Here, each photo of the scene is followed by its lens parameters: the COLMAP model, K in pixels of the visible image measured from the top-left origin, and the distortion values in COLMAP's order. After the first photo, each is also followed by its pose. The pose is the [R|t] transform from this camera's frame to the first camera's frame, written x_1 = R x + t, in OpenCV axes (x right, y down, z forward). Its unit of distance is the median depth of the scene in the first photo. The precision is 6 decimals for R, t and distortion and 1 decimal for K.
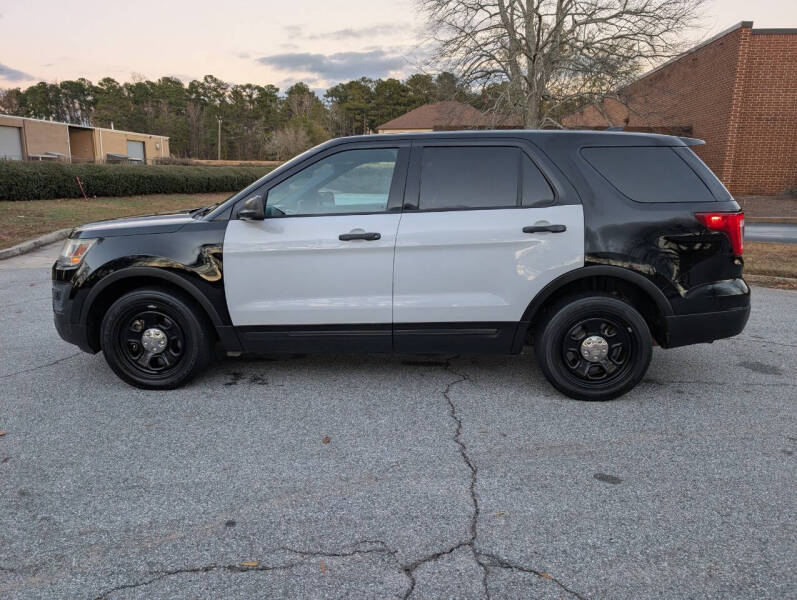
lens RADIAL K [[537.6, 0, 398.5], [0, 537.6, 300.0], [0, 0, 1]] dist [0.000134, 0.024811]
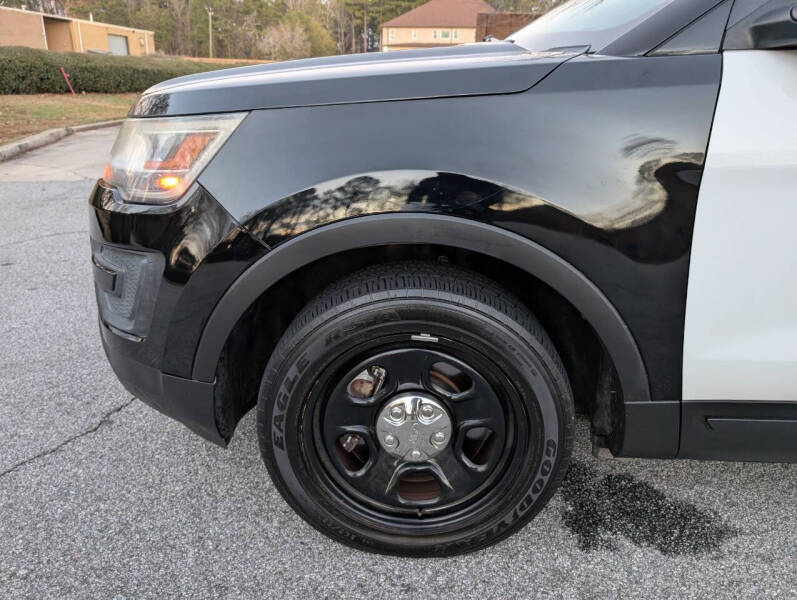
lens RADIAL K [[539.9, 0, 397.5], [0, 539.9, 291.9], [0, 0, 1]] dist [-0.000960, 0.004754]
pose [[0.999823, 0.013298, 0.013296, -0.079063], [-0.015045, 0.989843, 0.141368, -0.009832], [-0.011281, -0.141543, 0.989868, 0.113521]]
